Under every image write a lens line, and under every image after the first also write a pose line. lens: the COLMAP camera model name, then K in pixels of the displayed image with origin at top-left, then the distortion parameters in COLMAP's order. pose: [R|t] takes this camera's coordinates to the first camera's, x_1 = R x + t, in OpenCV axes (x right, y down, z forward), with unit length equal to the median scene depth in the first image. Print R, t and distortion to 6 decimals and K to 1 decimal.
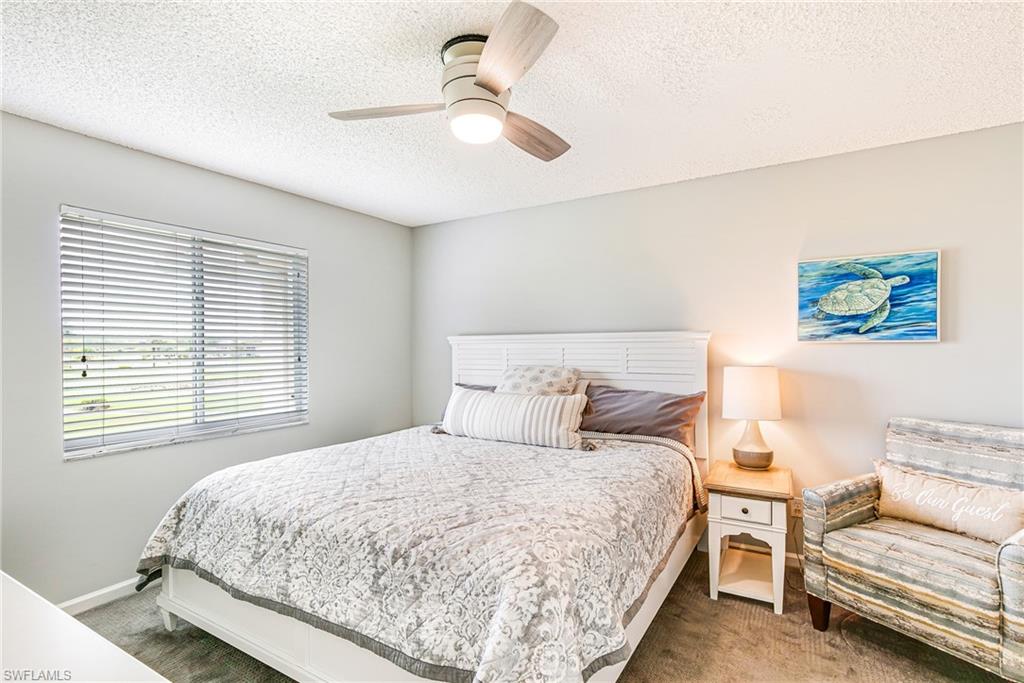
lens RADIAL K [[485.5, 0, 521.6], [0, 485.5, 342.7], [0, 0, 1]] dist [-0.000156, 0.000280]
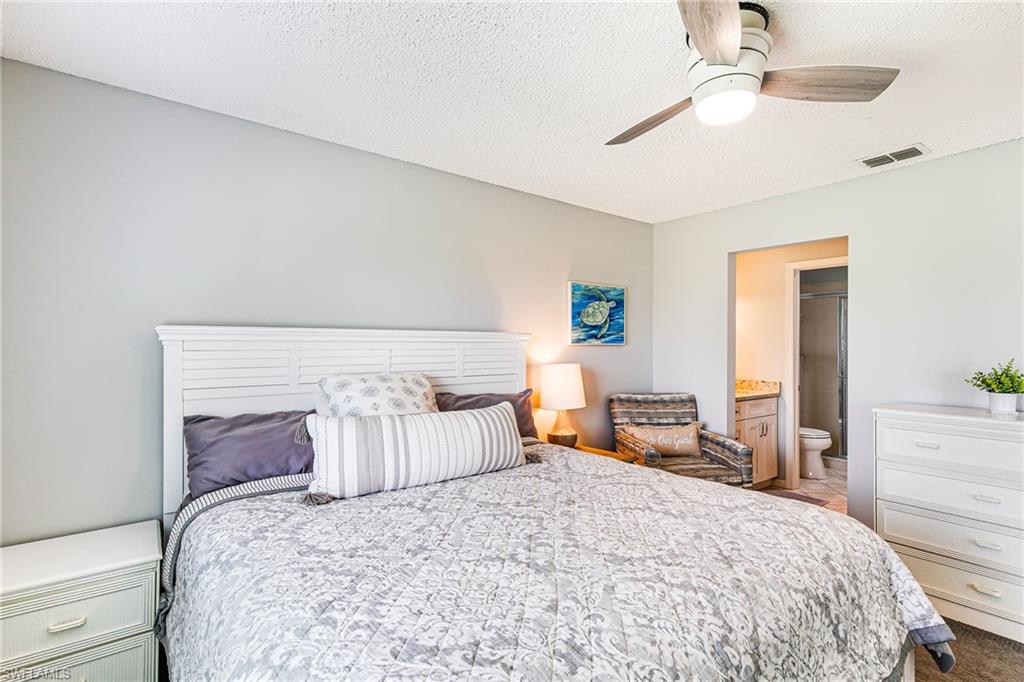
lens RADIAL K [[485.5, 0, 521.6], [0, 485.5, 342.2], [0, 0, 1]] dist [-0.000156, 0.000280]
pose [[0.375077, 0.010560, 0.926934, -0.721204], [-0.012304, 0.999904, -0.006413, 0.003646], [-0.926912, -0.009000, 0.375171, 0.680281]]
